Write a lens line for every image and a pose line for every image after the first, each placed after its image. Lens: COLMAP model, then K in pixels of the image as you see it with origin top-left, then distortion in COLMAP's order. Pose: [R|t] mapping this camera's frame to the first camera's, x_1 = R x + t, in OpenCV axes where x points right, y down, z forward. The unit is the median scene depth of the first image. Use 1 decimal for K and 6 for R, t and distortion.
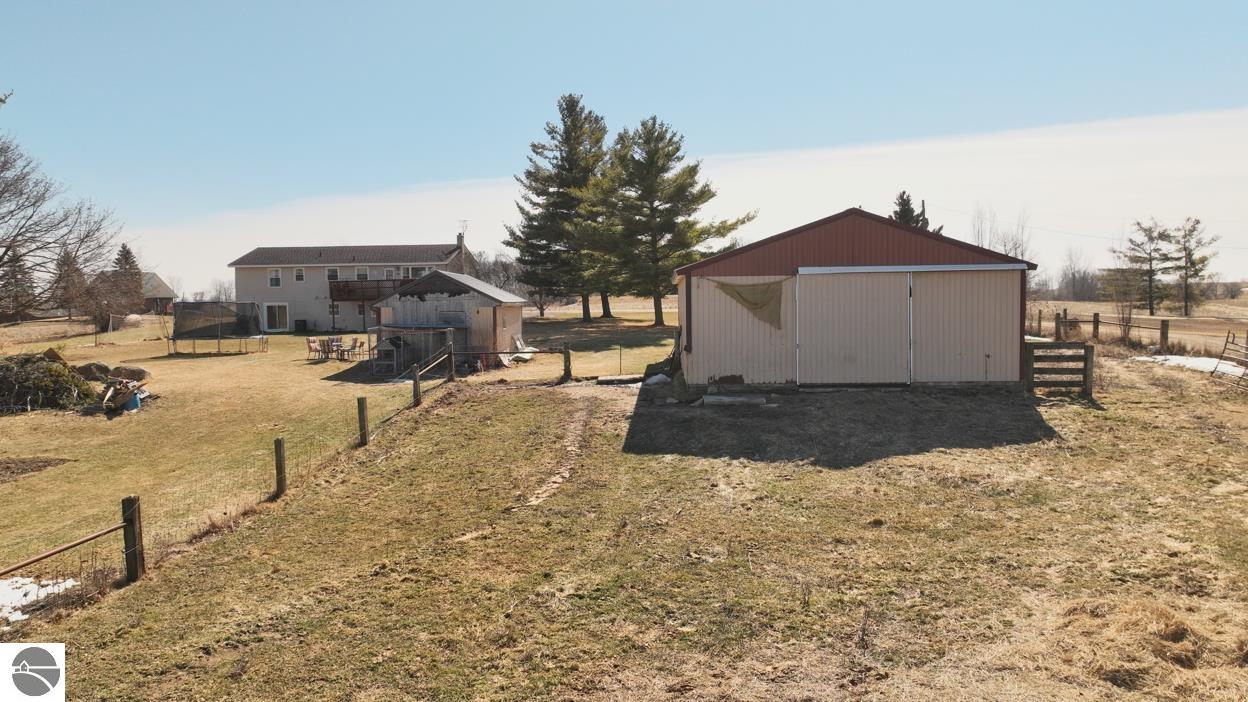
lens RADIAL K [[879.1, 0, 624.0], [0, 879.1, 351.0], [0, 0, 1]] dist [0.008086, 0.009047]
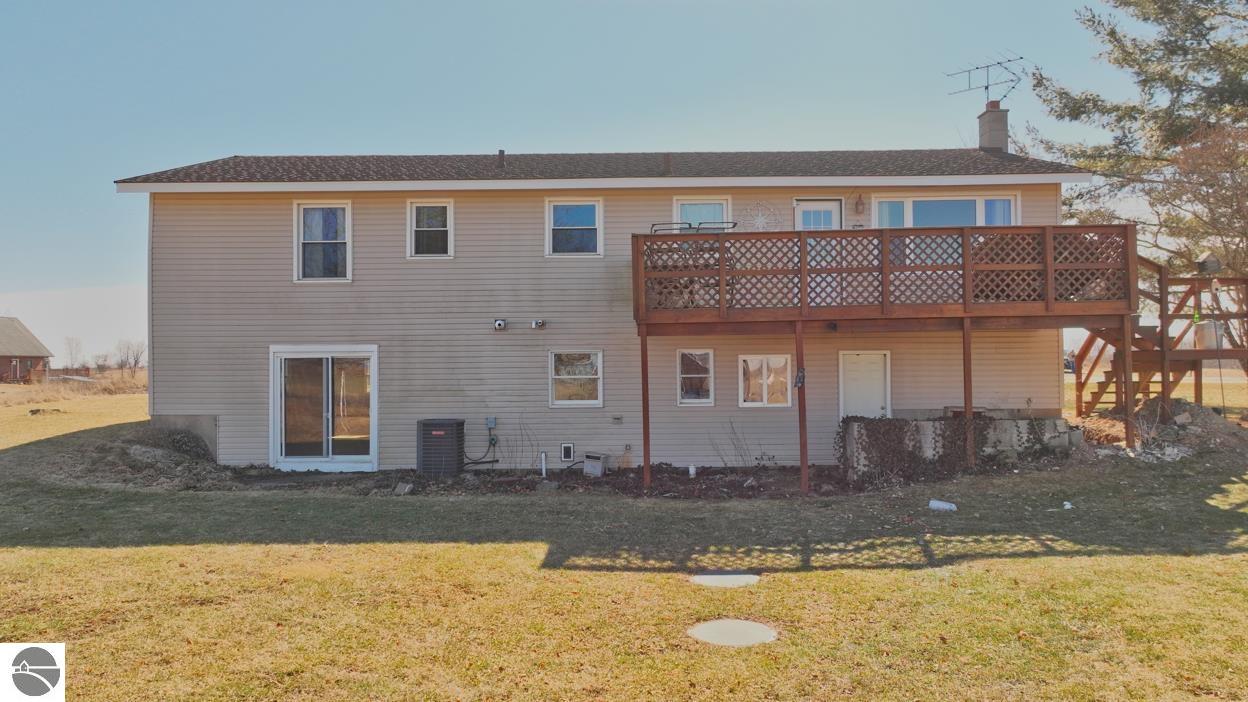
lens RADIAL K [[879.1, 0, 624.0], [0, 879.1, 351.0], [0, 0, 1]] dist [0.008086, 0.009047]
pose [[0.996609, 0.005033, 0.082134, -0.335202], [0.001186, 0.997145, -0.075497, -0.035596], [-0.082280, 0.075339, 0.993758, 0.760728]]
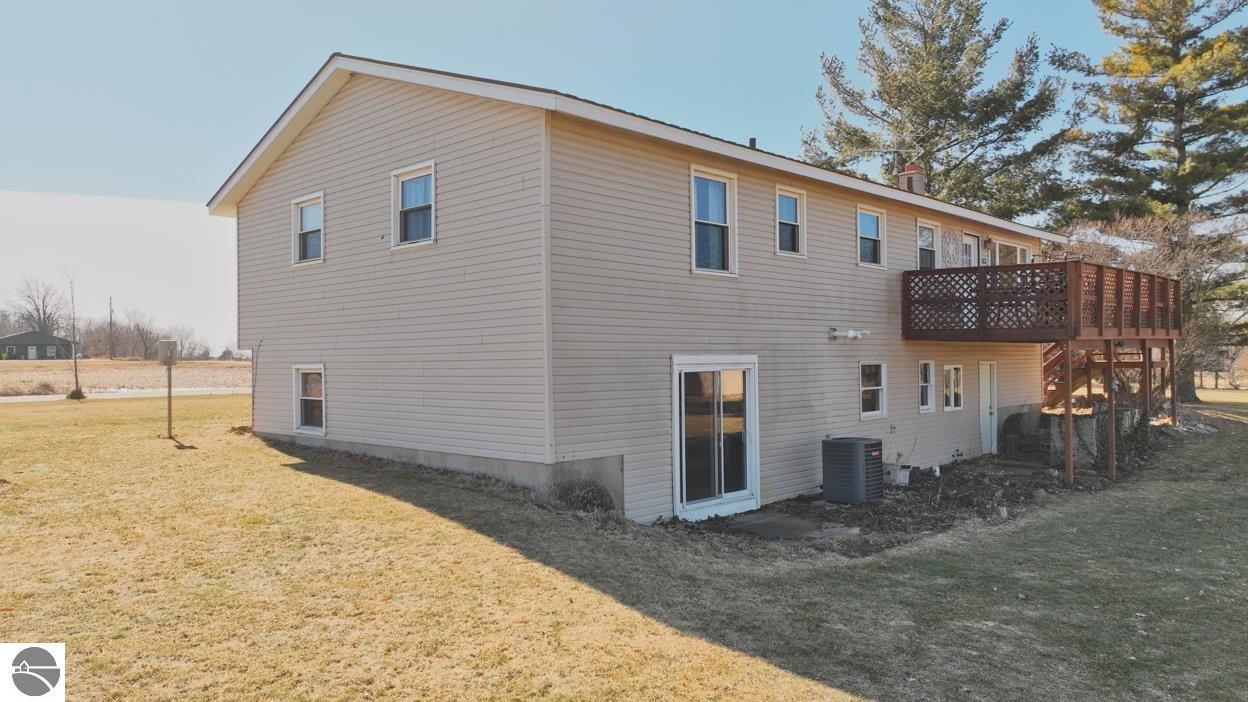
lens RADIAL K [[879.1, 0, 624.0], [0, 879.1, 351.0], [0, 0, 1]] dist [0.008086, 0.009047]
pose [[0.614647, 0.012557, 0.788702, -0.553622], [0.055535, 0.996703, -0.059147, -0.046069], [-0.786845, 0.080155, 0.611923, 0.903802]]
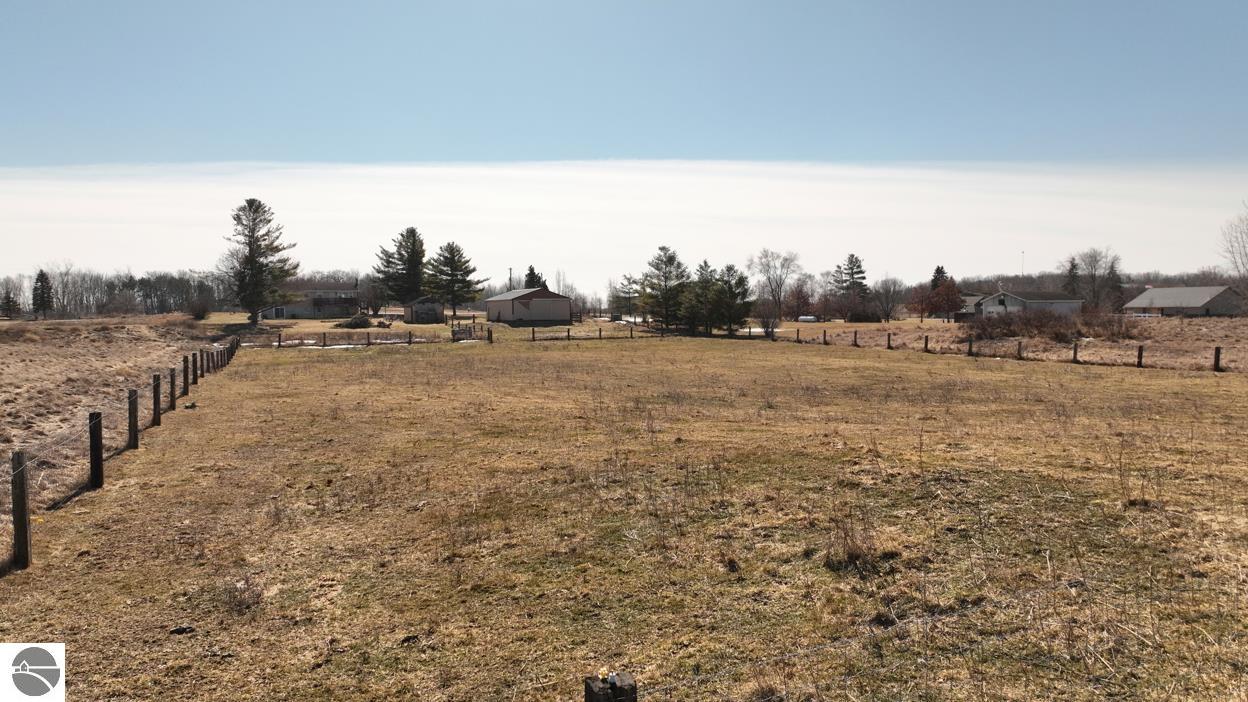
lens RADIAL K [[879.1, 0, 624.0], [0, 879.1, 351.0], [0, 0, 1]] dist [0.008086, 0.009047]
pose [[0.894377, -0.010852, 0.447182, -0.625984], [0.018792, 0.999735, -0.013325, 0.112821], [-0.446918, 0.020321, 0.894344, -1.488670]]
